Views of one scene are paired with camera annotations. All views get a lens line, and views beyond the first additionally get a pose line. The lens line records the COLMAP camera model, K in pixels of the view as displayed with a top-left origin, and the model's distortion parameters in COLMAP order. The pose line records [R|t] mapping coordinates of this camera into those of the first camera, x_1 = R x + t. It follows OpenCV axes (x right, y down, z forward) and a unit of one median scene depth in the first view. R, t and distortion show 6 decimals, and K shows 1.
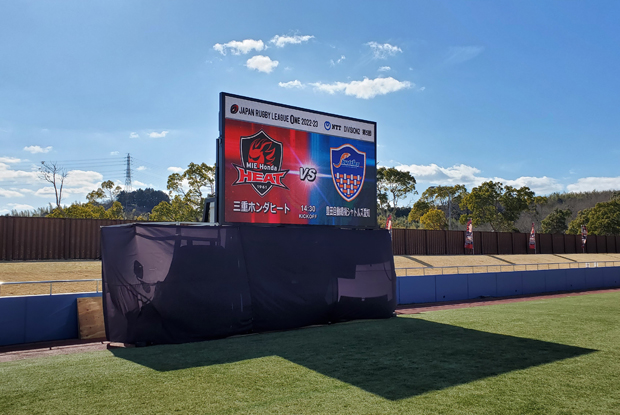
lens RADIAL K [[574.0, 0, 318.7], [0, 574.0, 201.8], [0, 0, 1]] dist [-0.032186, 0.000000]
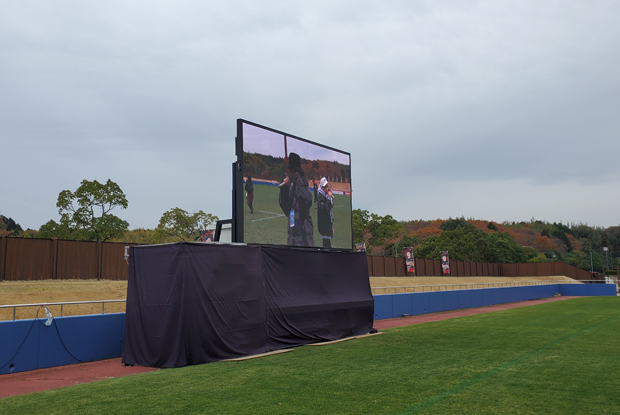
lens RADIAL K [[574.0, 0, 309.9], [0, 574.0, 202.4], [0, 0, 1]] dist [-0.032186, 0.000000]
pose [[0.965185, 0.035089, 0.259205, -0.289380], [-0.024627, 0.998750, -0.043502, 0.003390], [-0.260407, 0.035604, 0.964842, -0.033910]]
